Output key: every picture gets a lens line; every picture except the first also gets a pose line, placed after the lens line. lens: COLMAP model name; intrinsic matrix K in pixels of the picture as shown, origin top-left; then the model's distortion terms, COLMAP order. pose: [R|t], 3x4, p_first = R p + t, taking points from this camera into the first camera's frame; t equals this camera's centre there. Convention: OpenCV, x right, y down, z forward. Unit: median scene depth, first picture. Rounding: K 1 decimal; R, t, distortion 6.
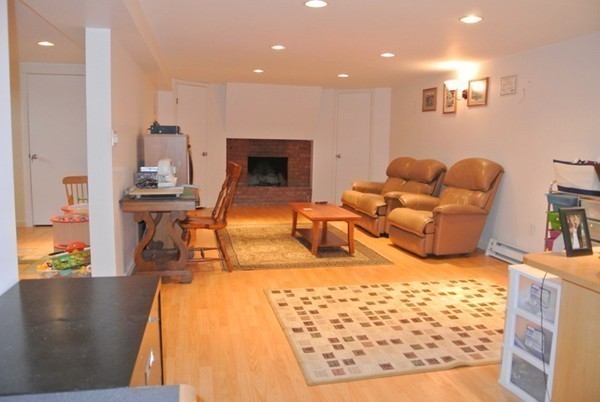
lens RADIAL K [[479.9, 0, 299.6], [0, 479.9, 192.5], [0, 0, 1]] dist [-0.064456, 0.003857]
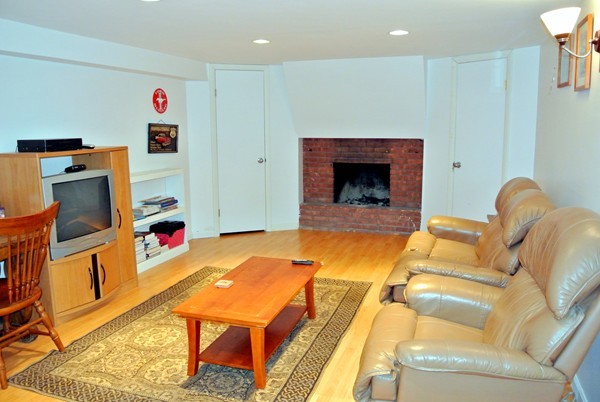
lens RADIAL K [[479.9, 0, 299.6], [0, 479.9, 192.5], [0, 0, 1]] dist [-0.064456, 0.003857]
pose [[0.848115, 0.049110, -0.527531, 0.249493], [-0.029696, 0.998536, 0.045217, -0.065773], [0.528979, -0.022684, 0.848332, 0.387768]]
